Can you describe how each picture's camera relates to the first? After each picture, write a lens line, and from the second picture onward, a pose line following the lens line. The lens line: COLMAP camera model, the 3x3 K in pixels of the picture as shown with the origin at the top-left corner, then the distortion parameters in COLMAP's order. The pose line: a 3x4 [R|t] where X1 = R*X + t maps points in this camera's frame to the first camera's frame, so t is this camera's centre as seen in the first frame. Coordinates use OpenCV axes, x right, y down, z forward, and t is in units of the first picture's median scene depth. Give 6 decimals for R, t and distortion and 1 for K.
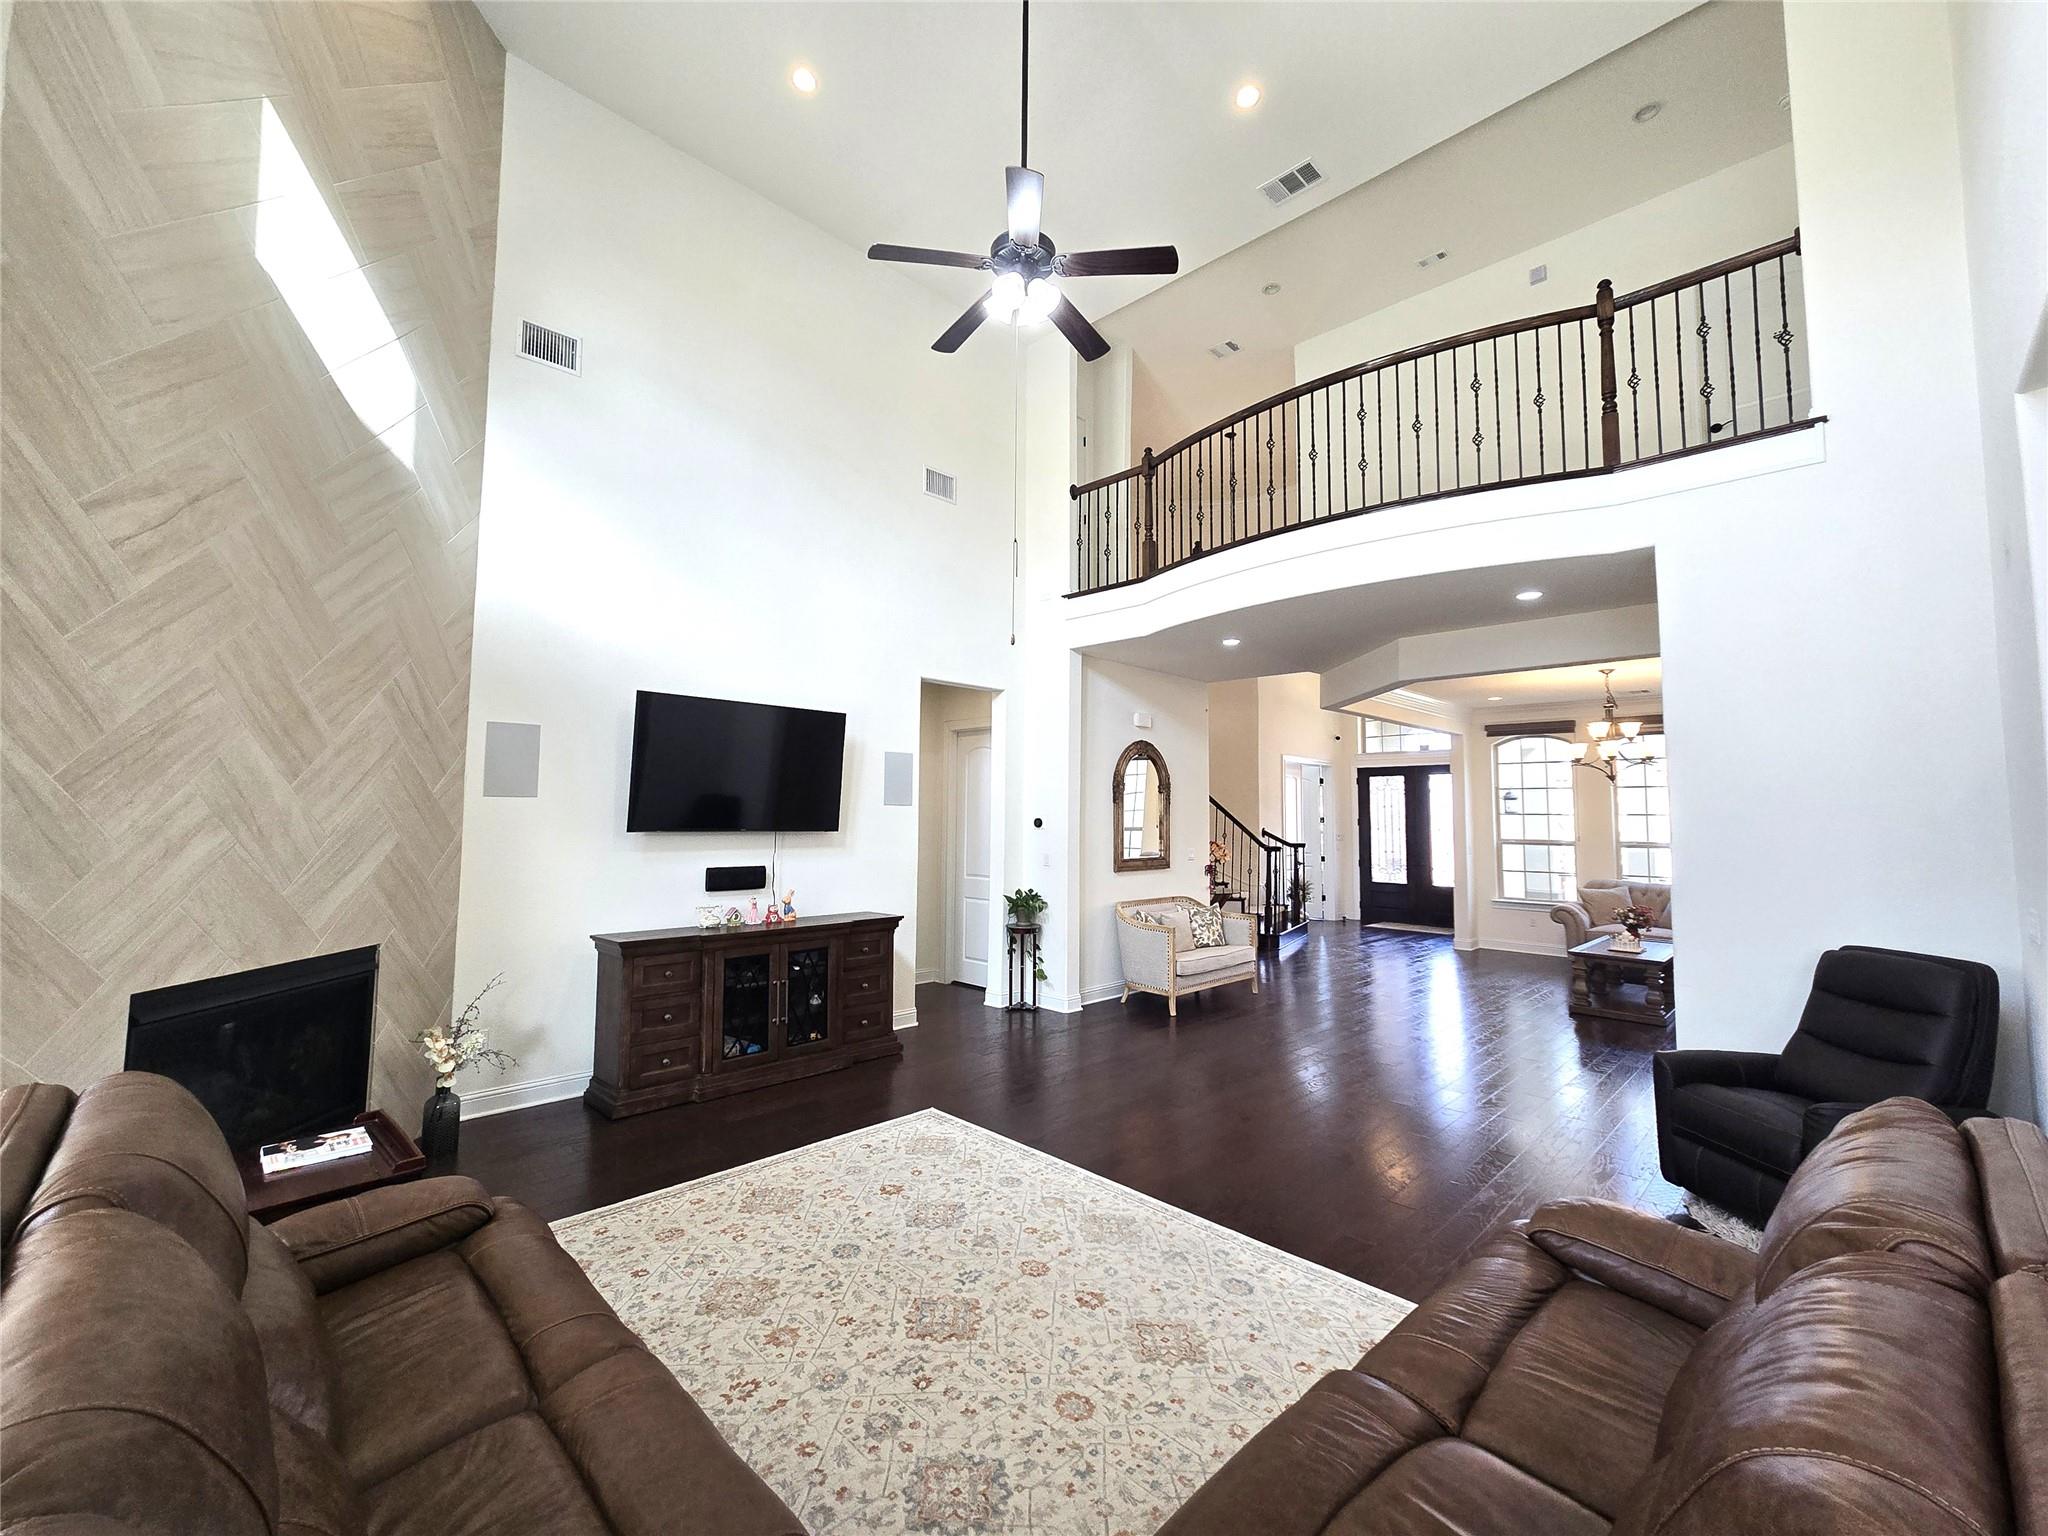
lens RADIAL K [[843.4, 0, 1016.4], [0, 843.4, 759.7], [0, 0, 1]] dist [-0.000769, 0.000063]
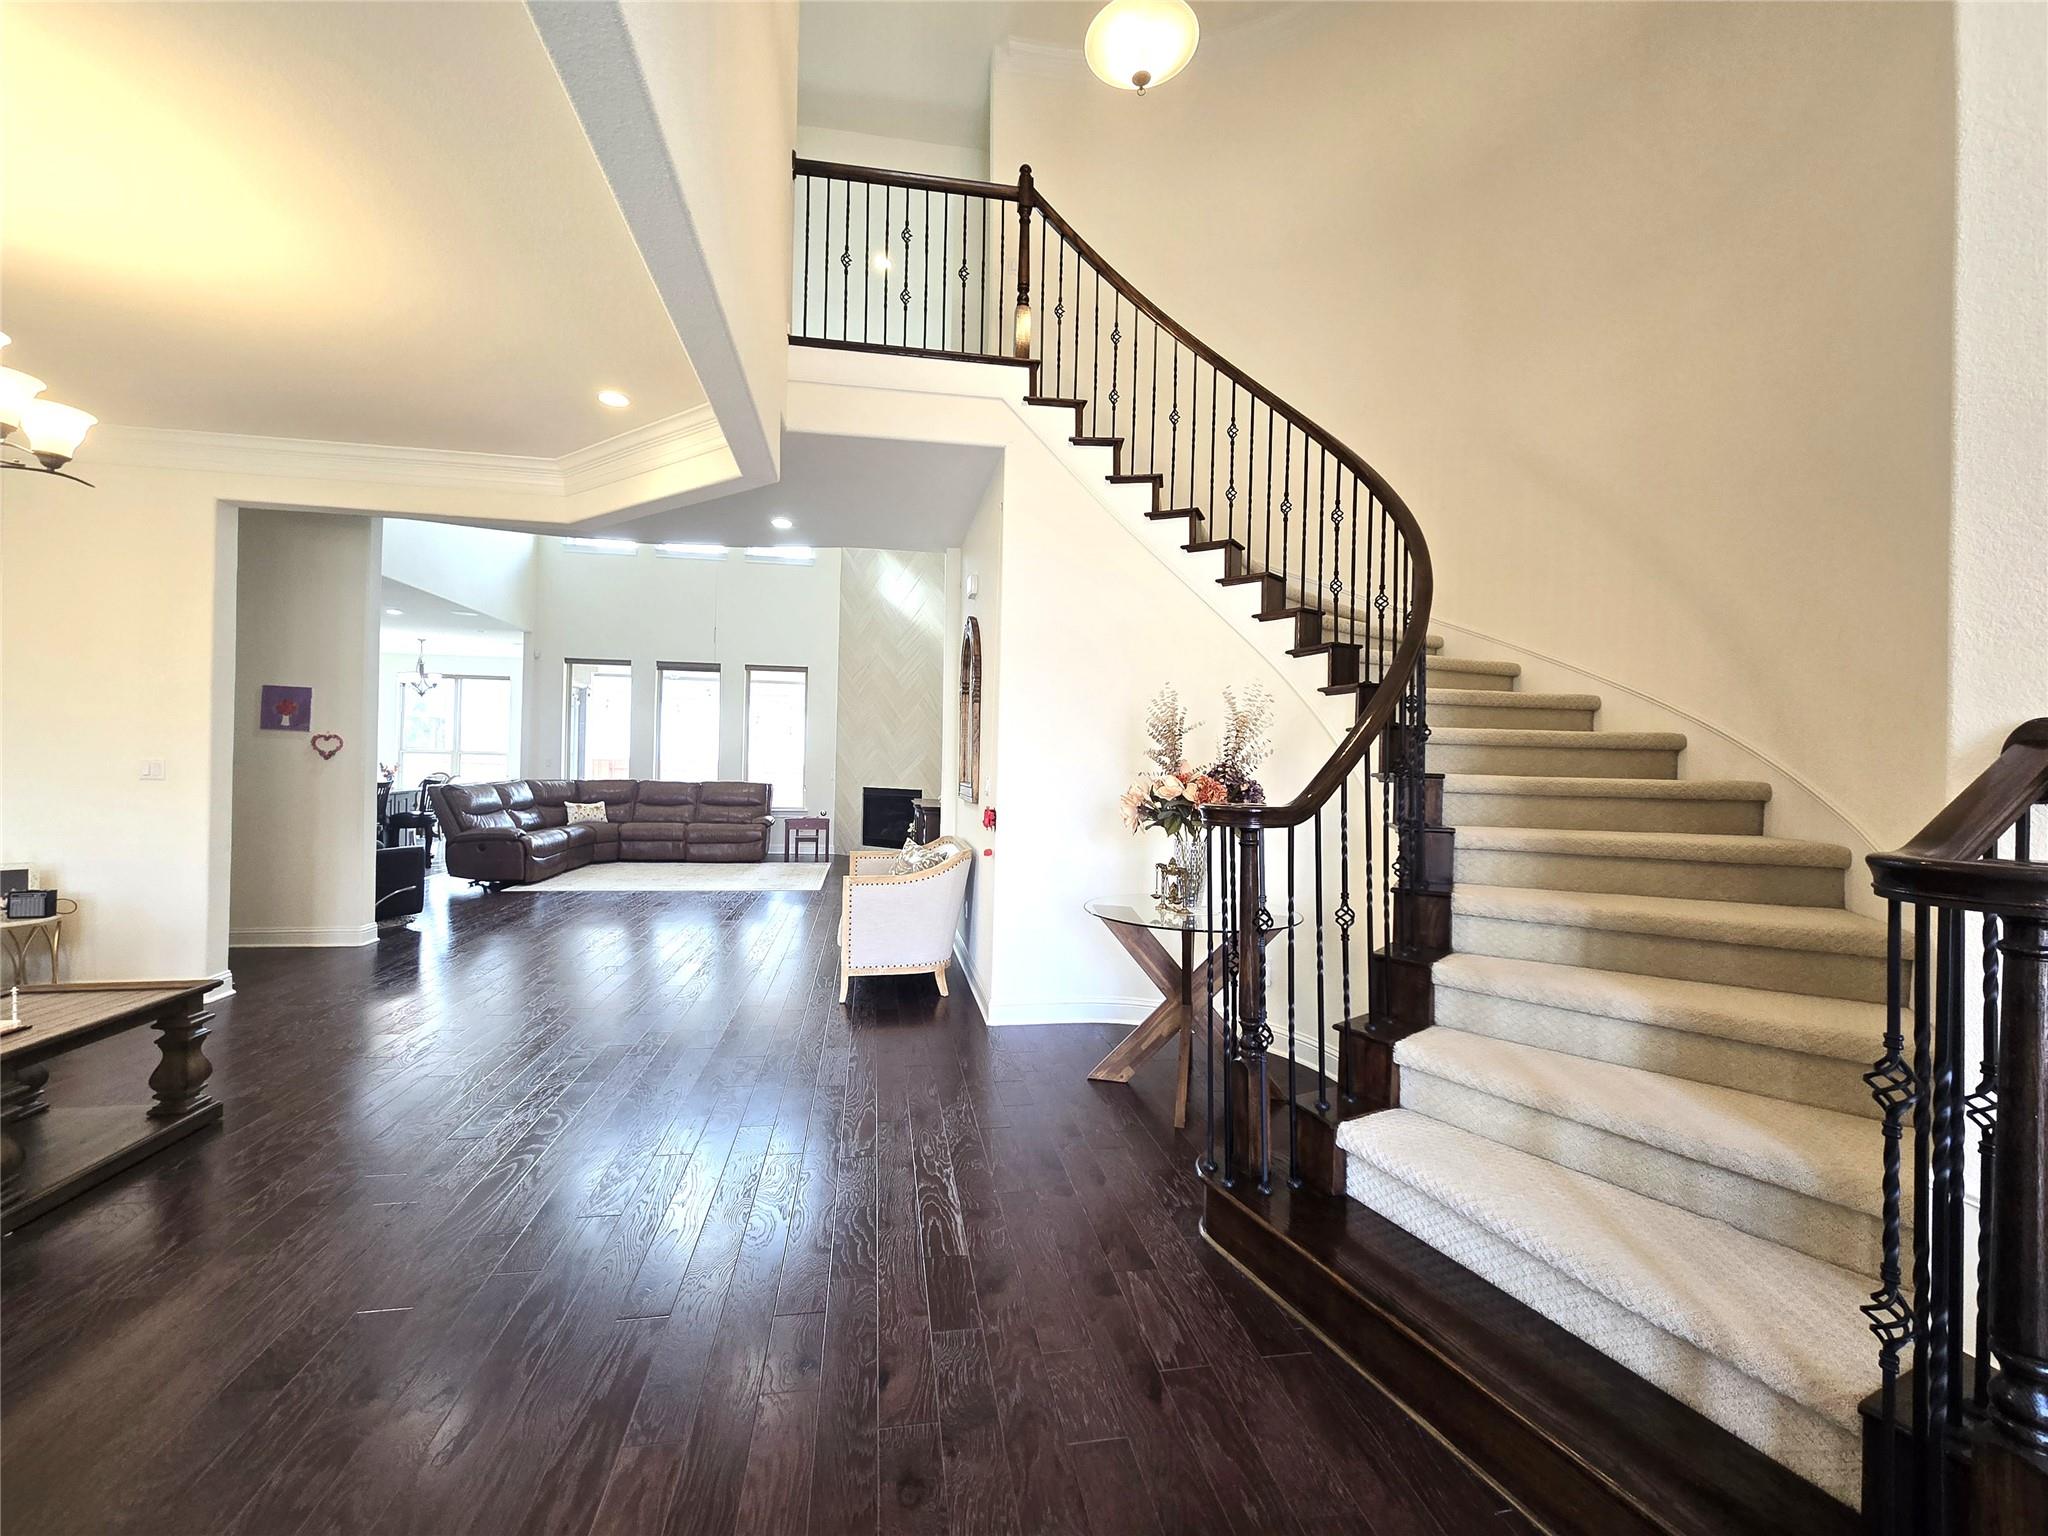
lens RADIAL K [[843.4, 0, 1016.4], [0, 843.4, 759.7], [0, 0, 1]] dist [-0.000769, 0.000063]
pose [[-0.574267, -0.028011, -0.818189, 1.559058], [0.026546, 0.998252, -0.052807, 0.301763], [0.818237, -0.052045, -0.572520, 3.184662]]
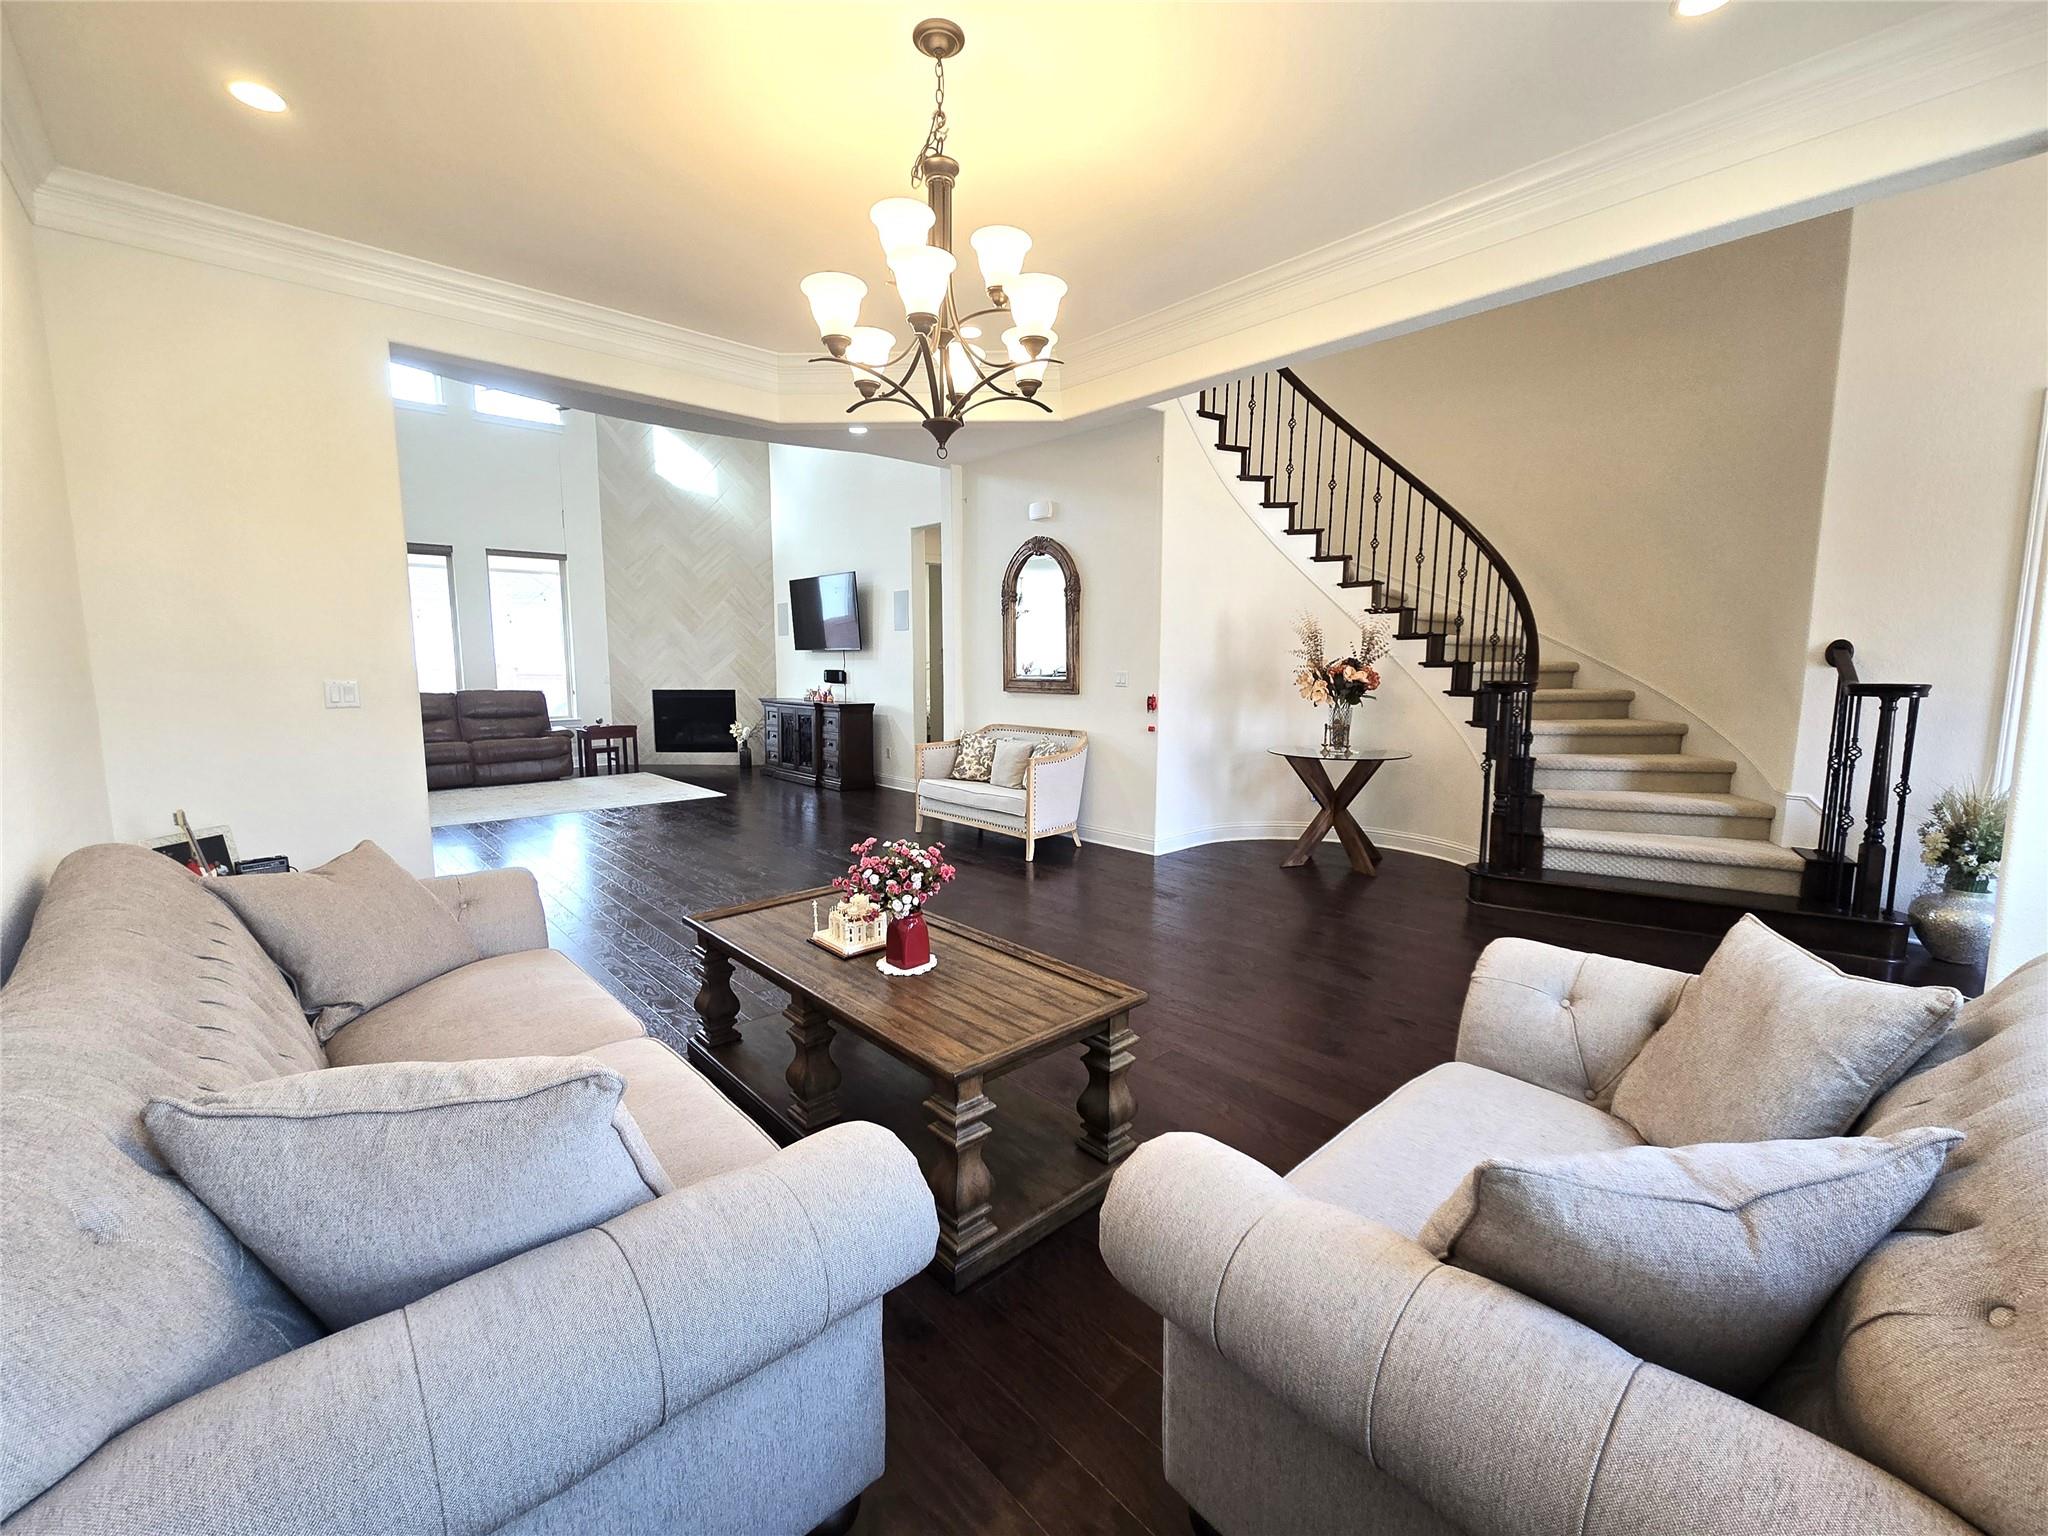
lens RADIAL K [[843.4, 0, 1016.4], [0, 843.4, 759.7], [0, 0, 1]] dist [-0.000769, 0.000063]
pose [[-0.044726, 0.107001, -0.993252, 2.219598], [0.067703, 0.992286, 0.103848, 0.241291], [0.996703, -0.062601, -0.051625, 2.253620]]
